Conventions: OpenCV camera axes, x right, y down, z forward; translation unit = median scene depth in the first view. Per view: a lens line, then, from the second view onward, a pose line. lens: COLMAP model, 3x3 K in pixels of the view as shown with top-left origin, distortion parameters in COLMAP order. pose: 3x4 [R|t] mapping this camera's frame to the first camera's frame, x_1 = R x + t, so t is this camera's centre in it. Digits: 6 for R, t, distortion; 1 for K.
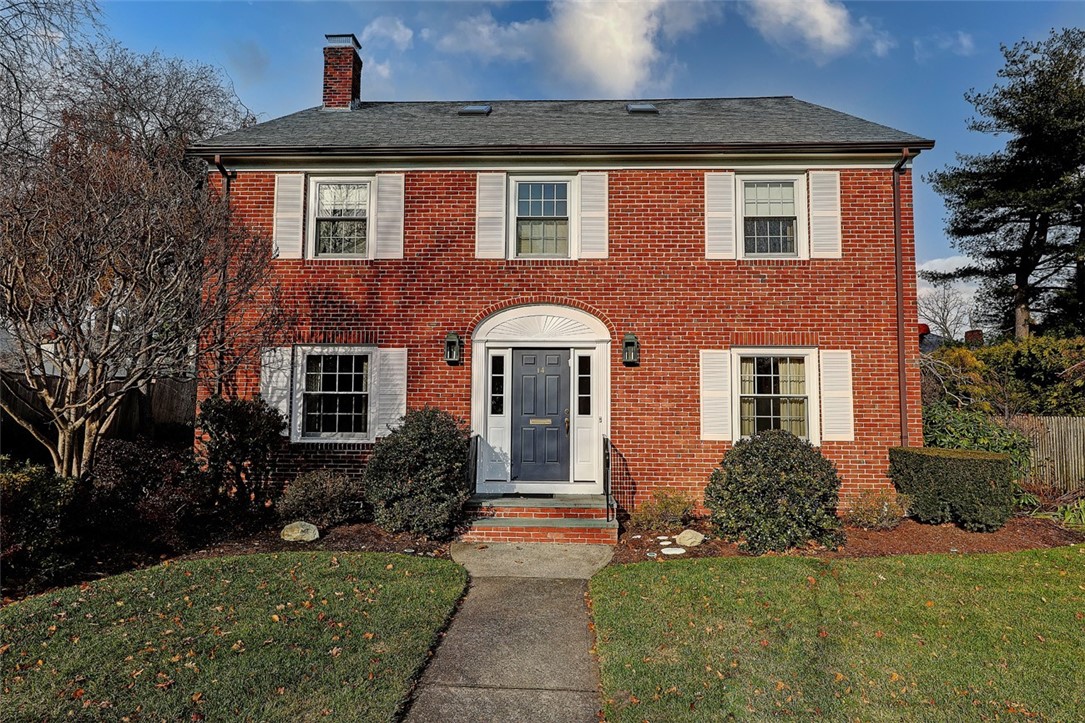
lens RADIAL K [[603.9, 0, 541.5], [0, 603.9, 366.1], [0, 0, 1]] dist [0.002655, 0.000613]
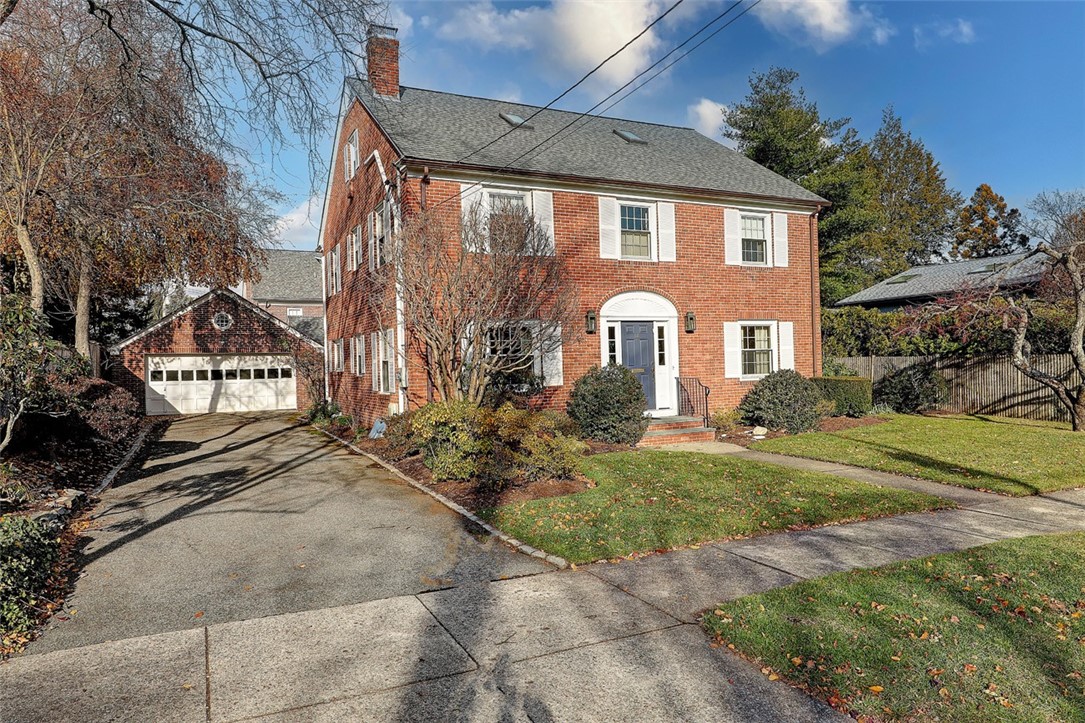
lens RADIAL K [[704.4, 0, 544.4], [0, 704.4, 358.8], [0, 0, 1]] dist [0.000084, -0.000583]
pose [[0.884324, -0.029205, 0.465960, -1.008558], [-0.002669, 0.997709, 0.067599, -0.053942], [-0.466867, -0.061024, 0.882220, -0.420385]]
